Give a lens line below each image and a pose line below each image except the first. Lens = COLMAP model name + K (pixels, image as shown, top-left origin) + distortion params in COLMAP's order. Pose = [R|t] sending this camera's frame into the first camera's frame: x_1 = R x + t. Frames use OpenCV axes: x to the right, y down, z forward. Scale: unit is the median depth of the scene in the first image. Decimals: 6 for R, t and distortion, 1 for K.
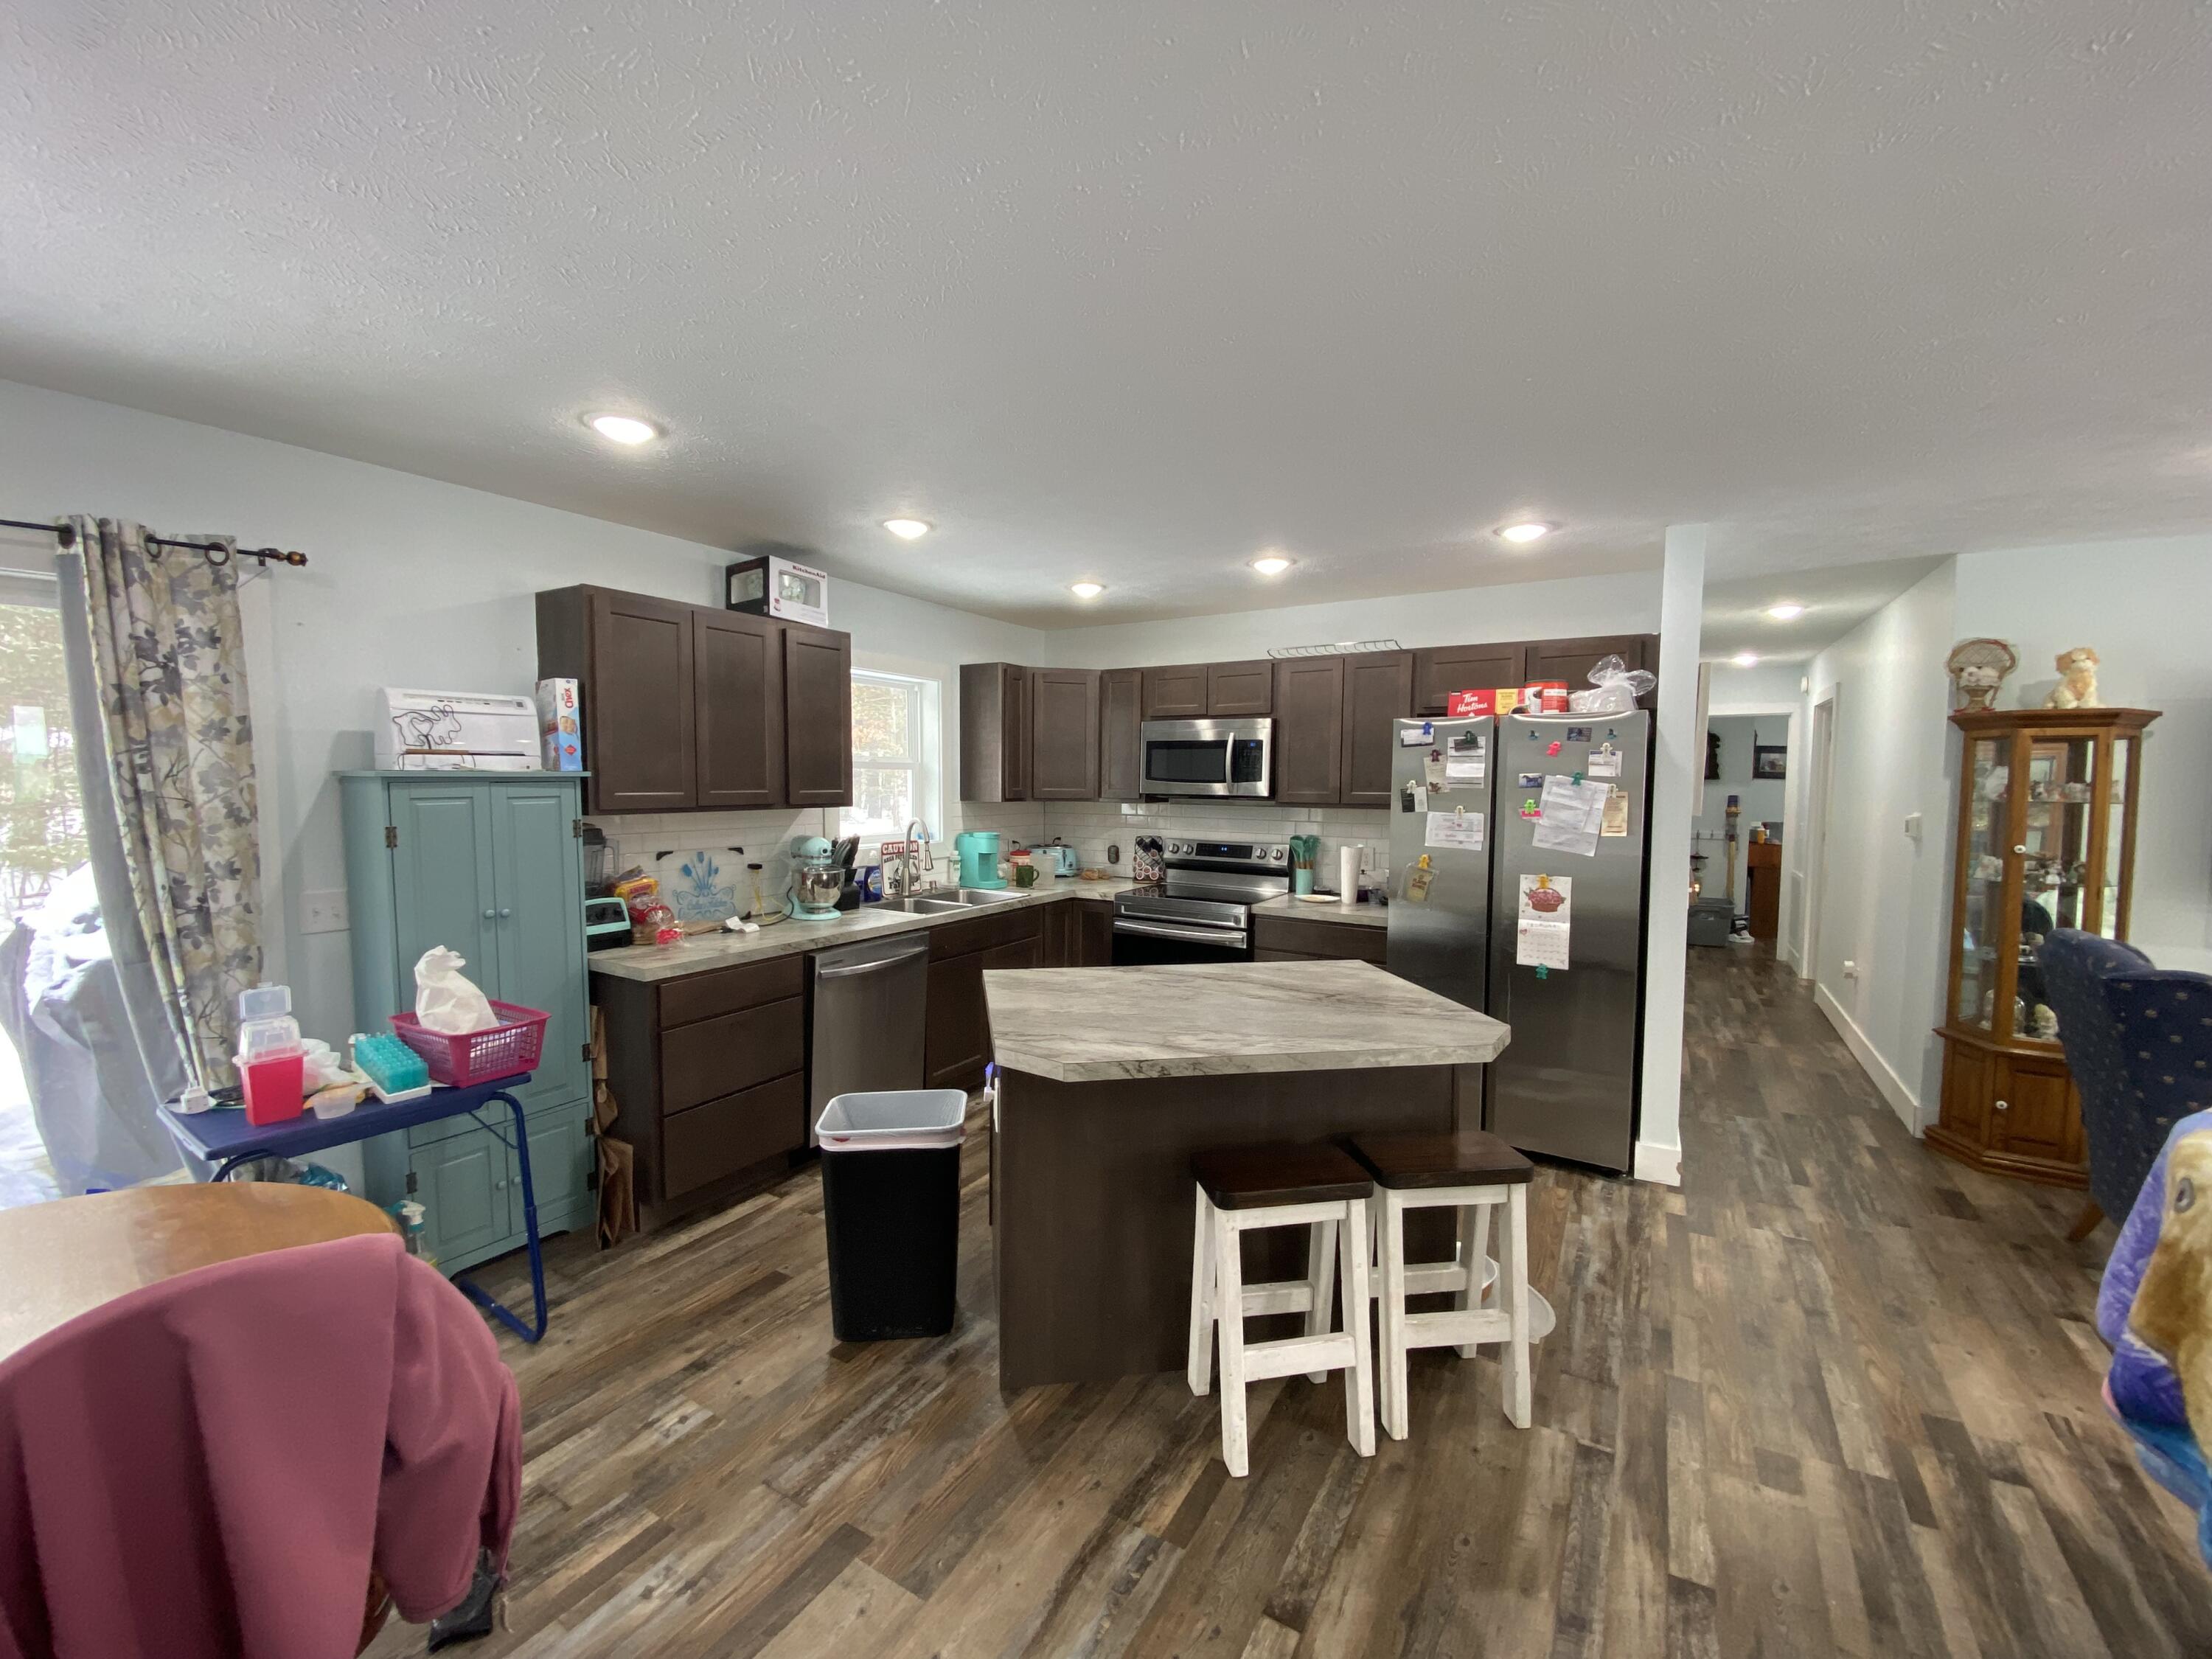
lens RADIAL K [[901.6, 0, 1097.0], [0, 901.6, 832.4], [0, 0, 1]] dist [0.010272, -0.012708]
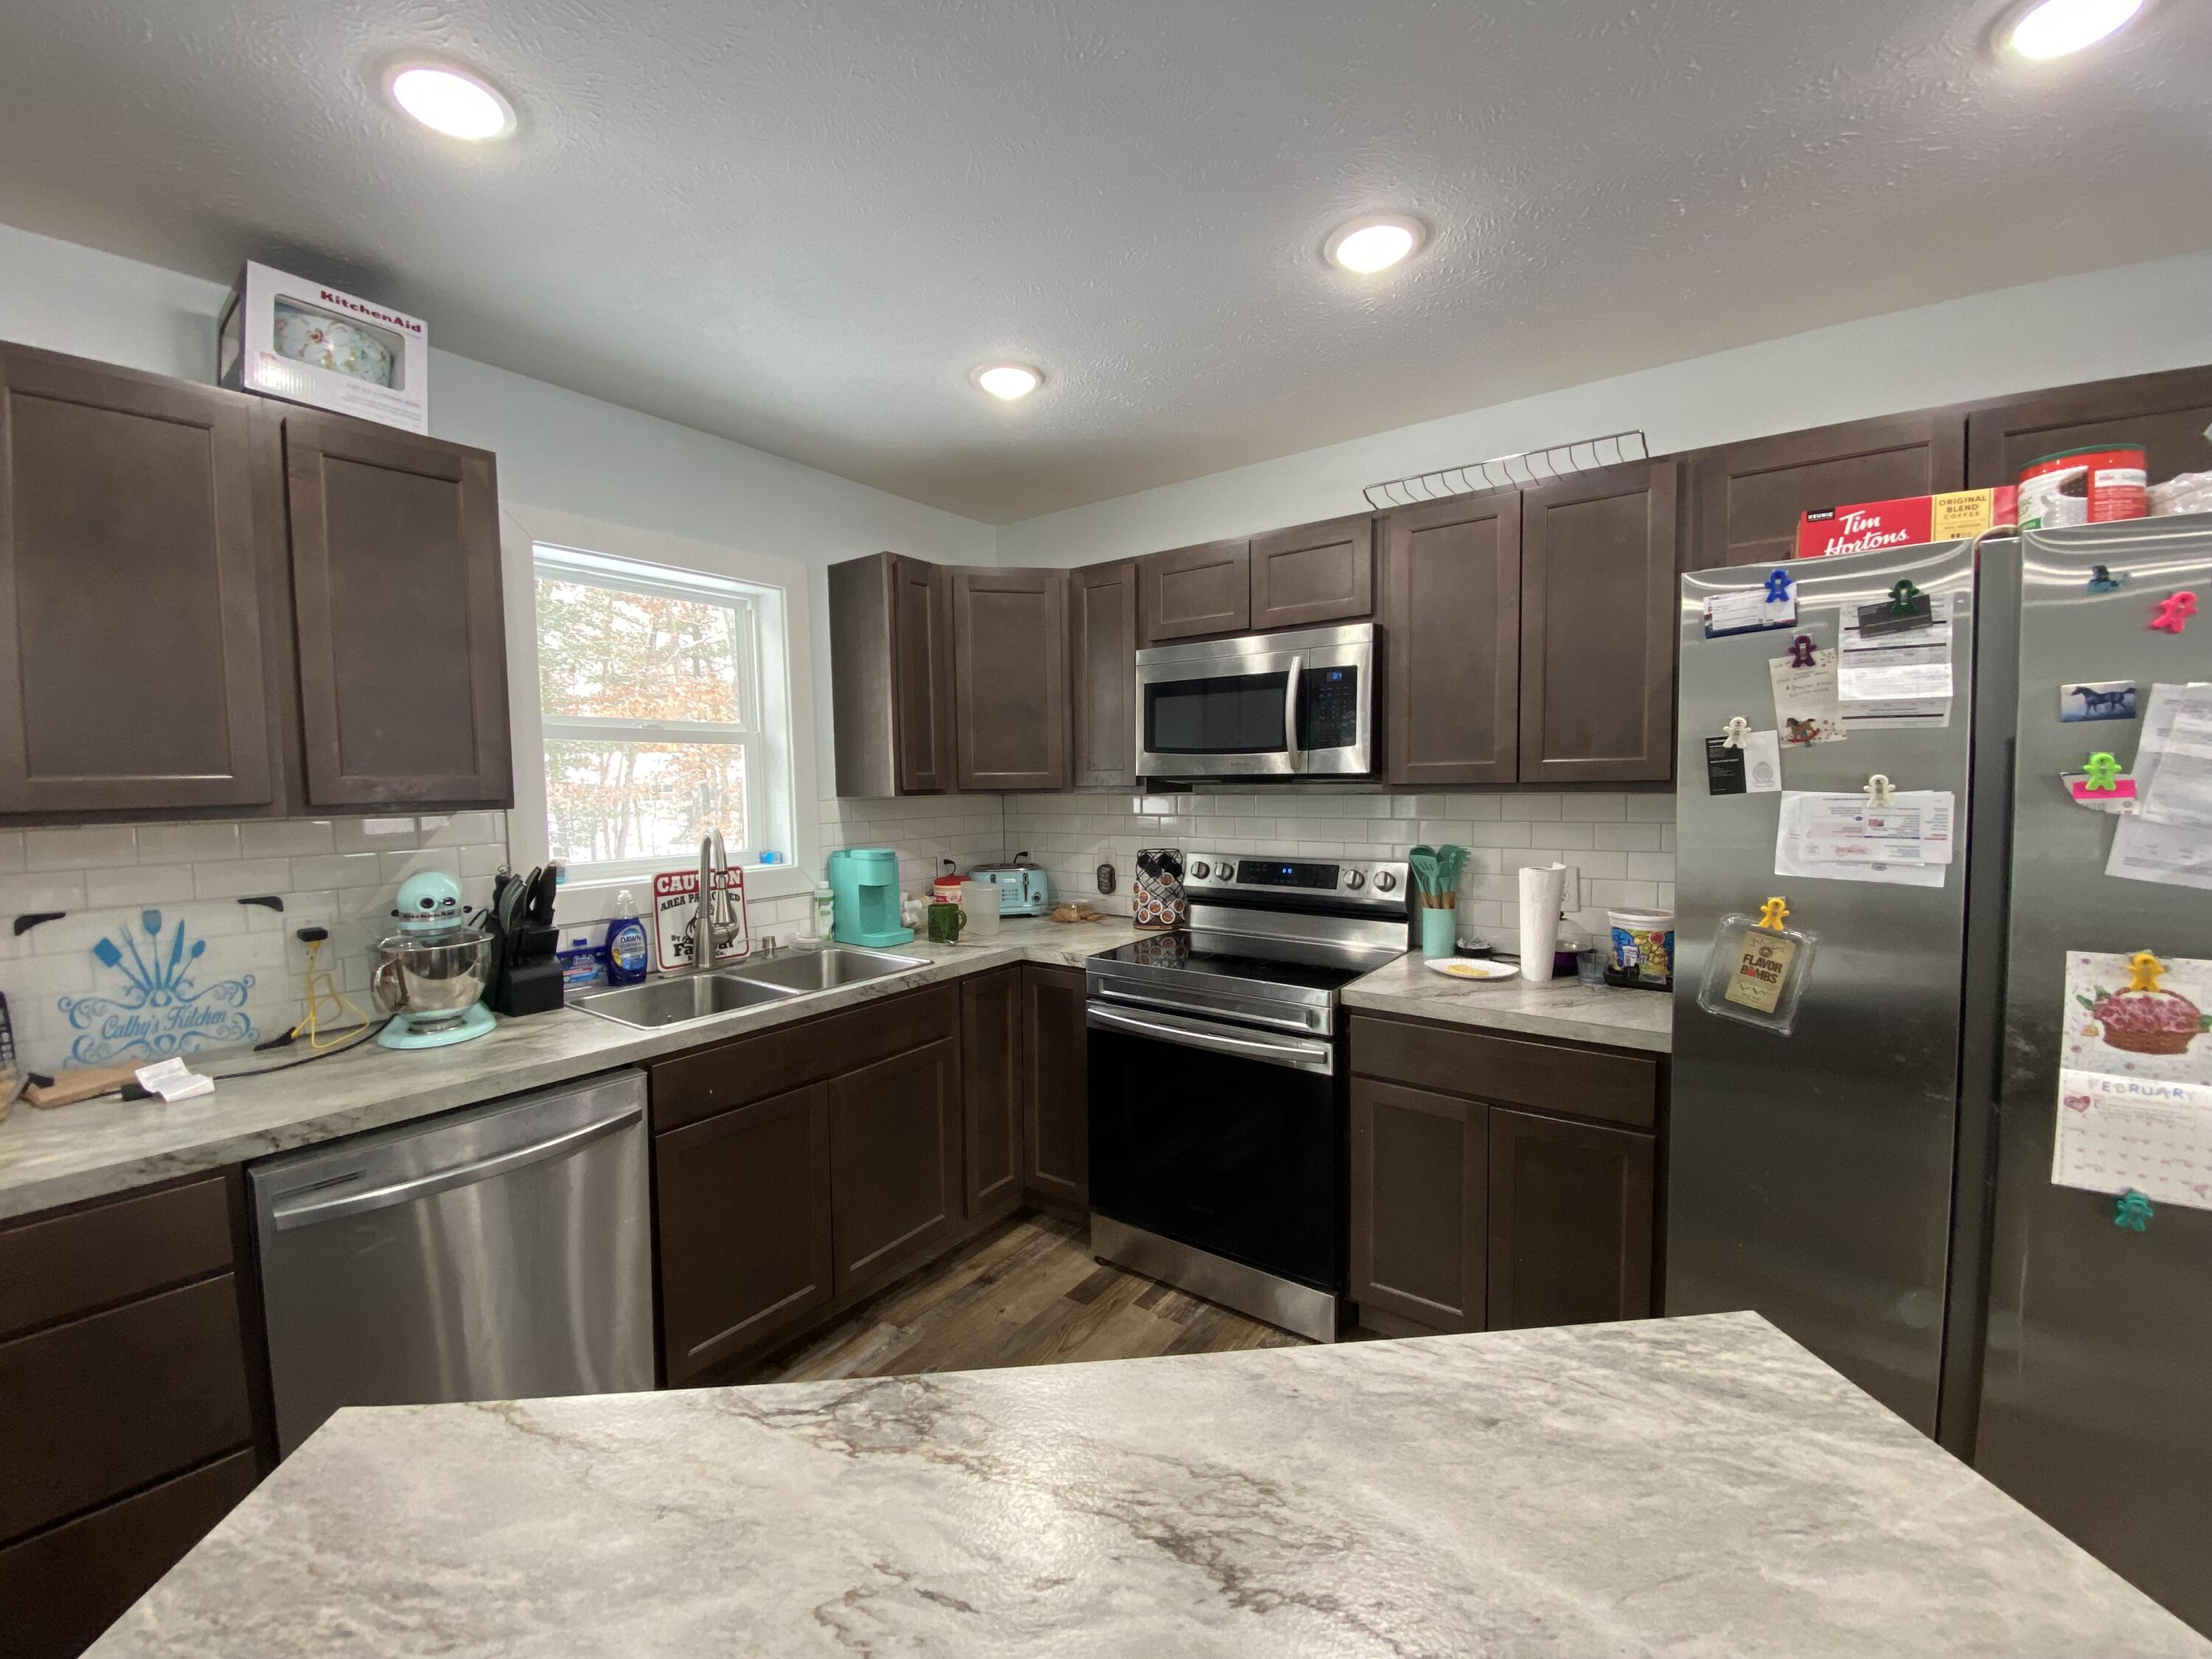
lens RADIAL K [[901.6, 0, 1109.4], [0, 901.6, 835.5], [0, 0, 1]] dist [0.010272, -0.012708]
pose [[0.997350, -0.018375, -0.070401, 0.097298], [0.018567, 0.999825, 0.002083, -0.009860], [0.070350, -0.003385, 0.997517, 0.600520]]
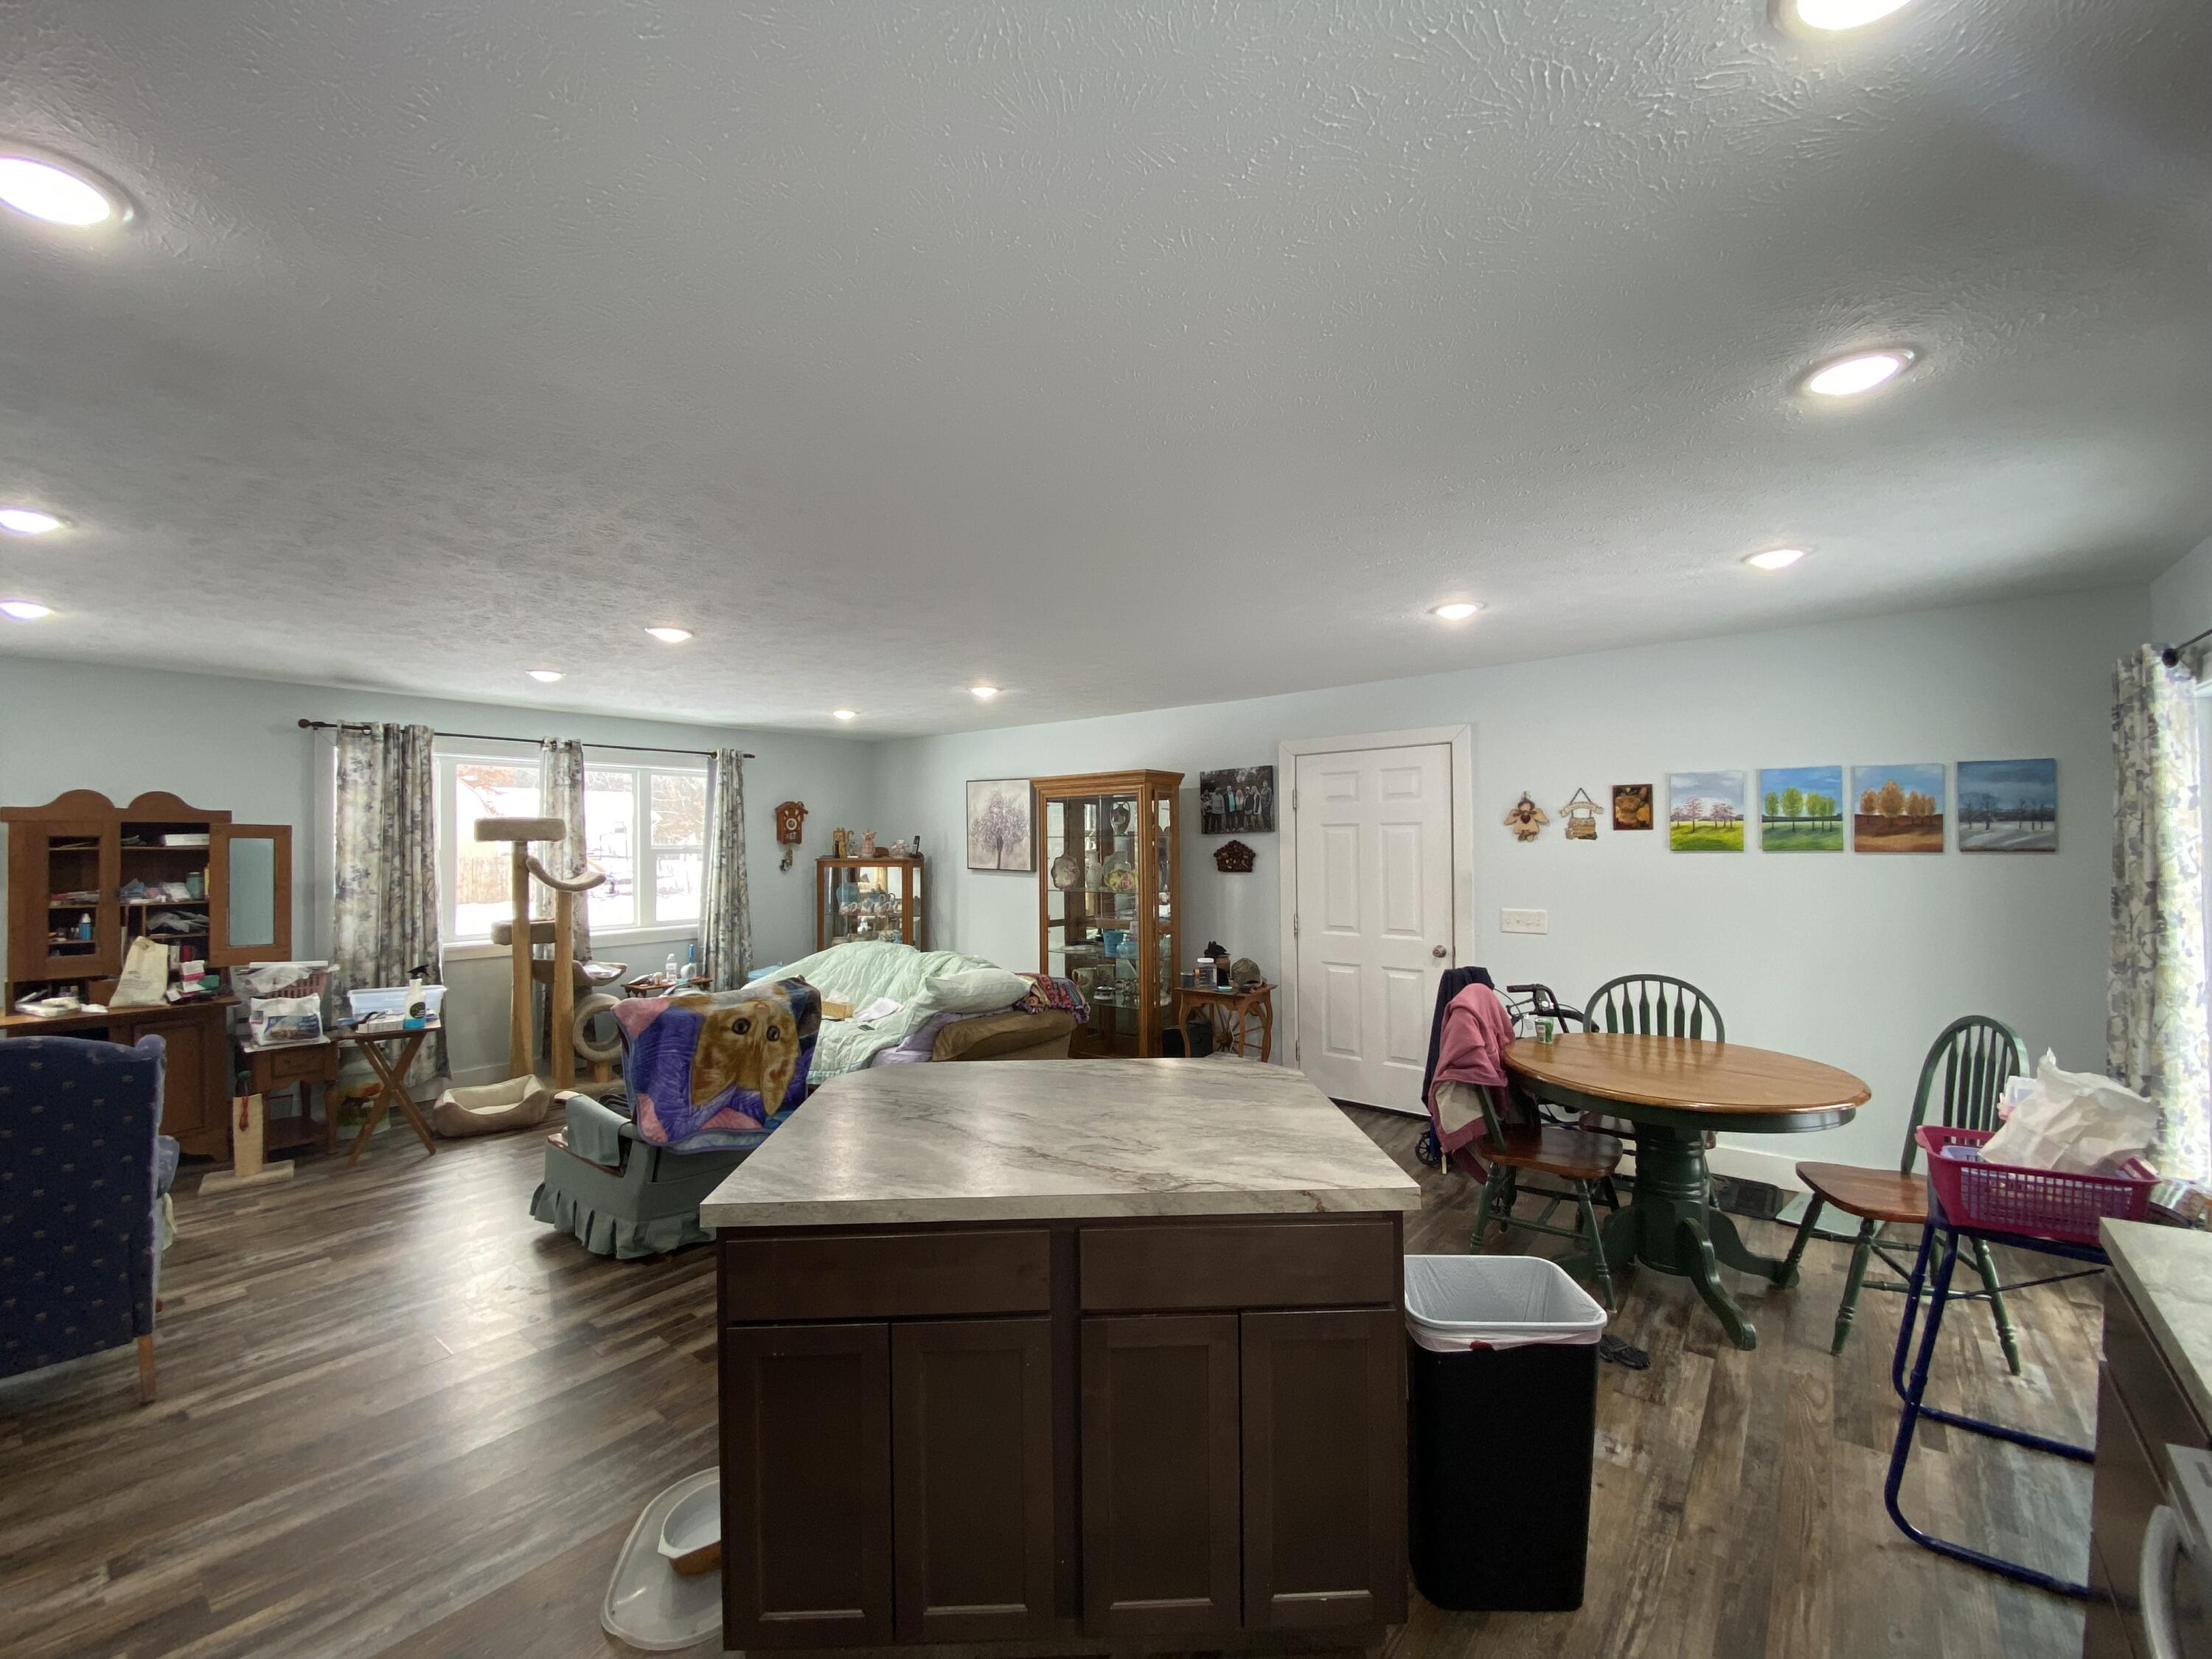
lens RADIAL K [[901.6, 0, 1098.8], [0, 901.6, 849.9], [0, 0, 1]] dist [0.010272, -0.012708]
pose [[-0.991254, 0.002946, 0.131937, -0.004017], [0.011668, 0.997792, 0.065389, -0.076489], [-0.131453, 0.066356, -0.989099, 1.254453]]
